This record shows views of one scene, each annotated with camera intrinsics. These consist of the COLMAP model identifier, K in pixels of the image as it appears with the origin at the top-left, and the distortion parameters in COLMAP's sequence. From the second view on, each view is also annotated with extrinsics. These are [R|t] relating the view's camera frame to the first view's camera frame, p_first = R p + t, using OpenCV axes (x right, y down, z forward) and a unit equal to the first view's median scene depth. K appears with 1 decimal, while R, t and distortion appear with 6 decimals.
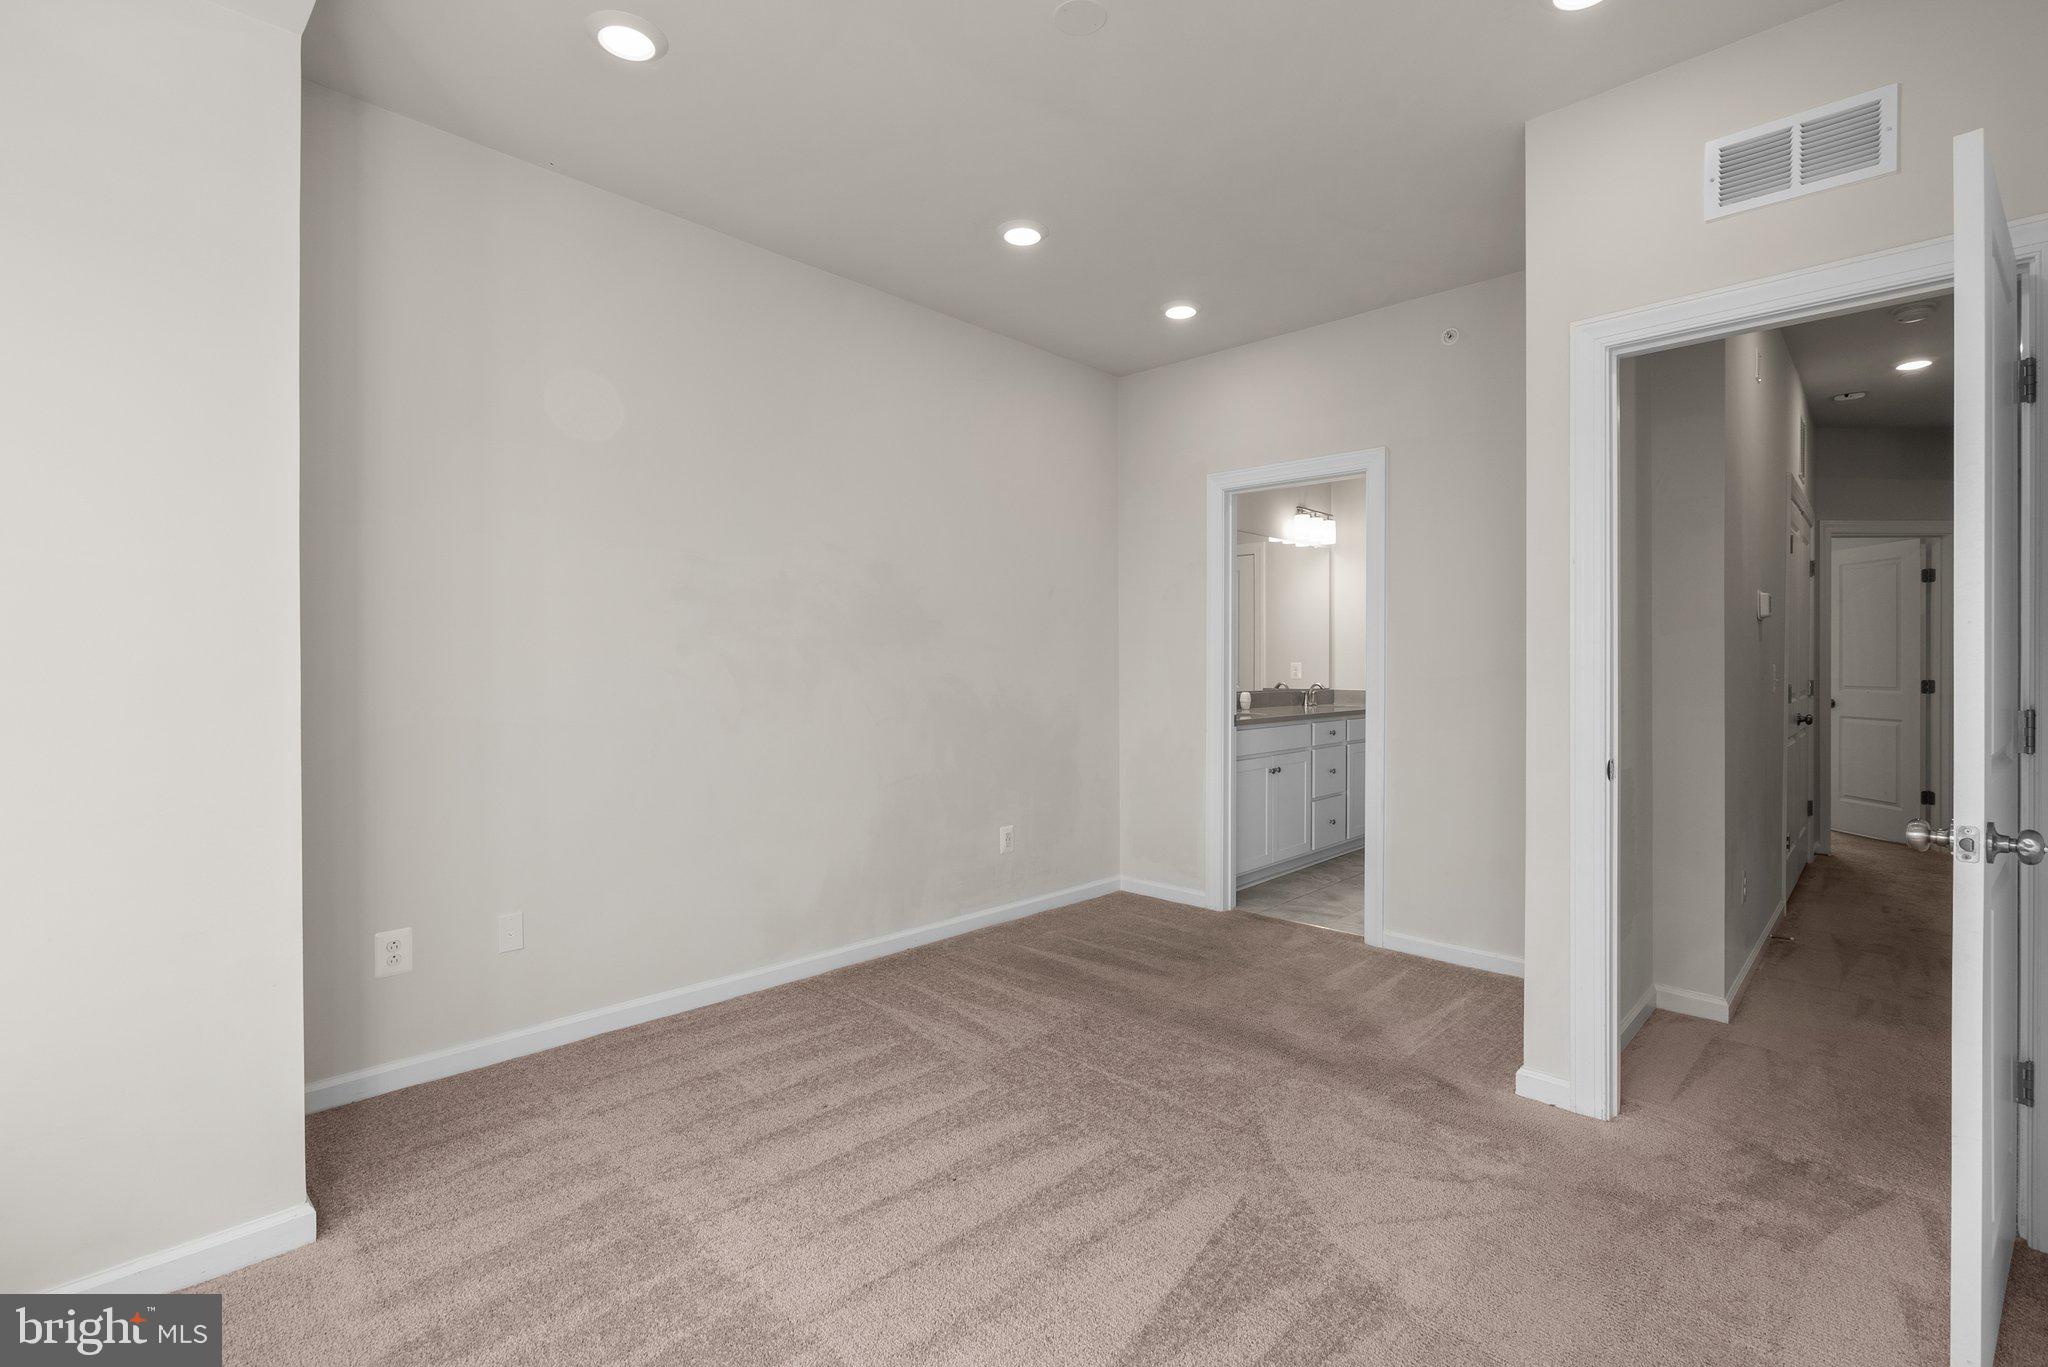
lens RADIAL K [[930.0, 0, 1040.9], [0, 930.0, 669.7], [0, 0, 1]] dist [-0.003787, 0.001099]
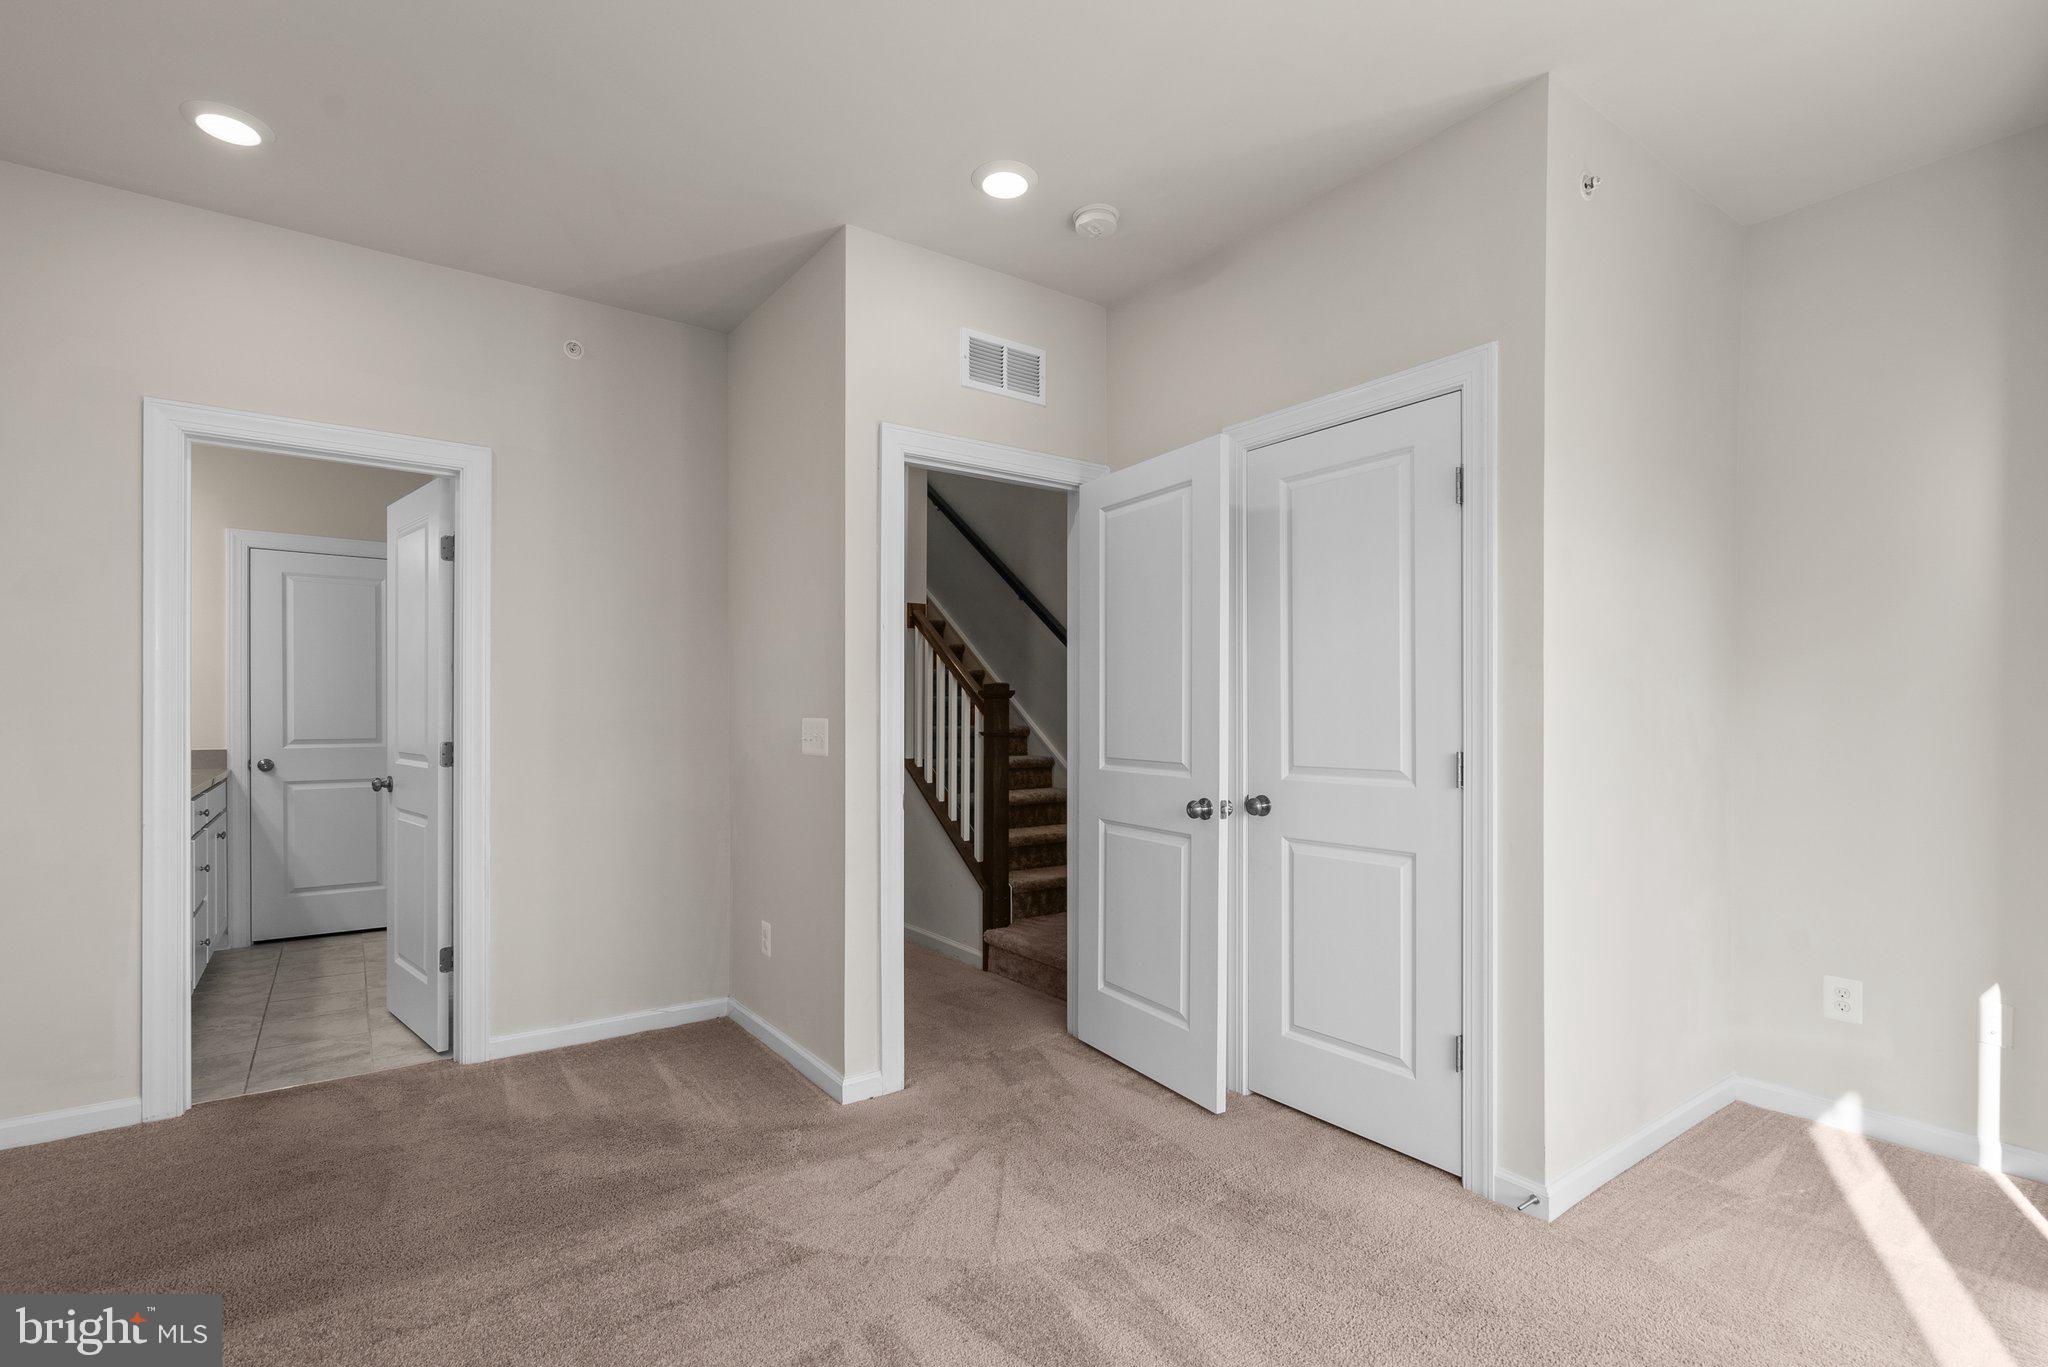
lens RADIAL K [[930.0, 0, 1031.1], [0, 930.0, 715.2], [0, 0, 1]] dist [-0.003787, 0.001099]
pose [[0.184005, -0.000788, 0.982925, -0.560020], [0.006368, 0.999980, -0.000390, -0.001212], [-0.982905, 0.006331, 0.184006, 0.615442]]
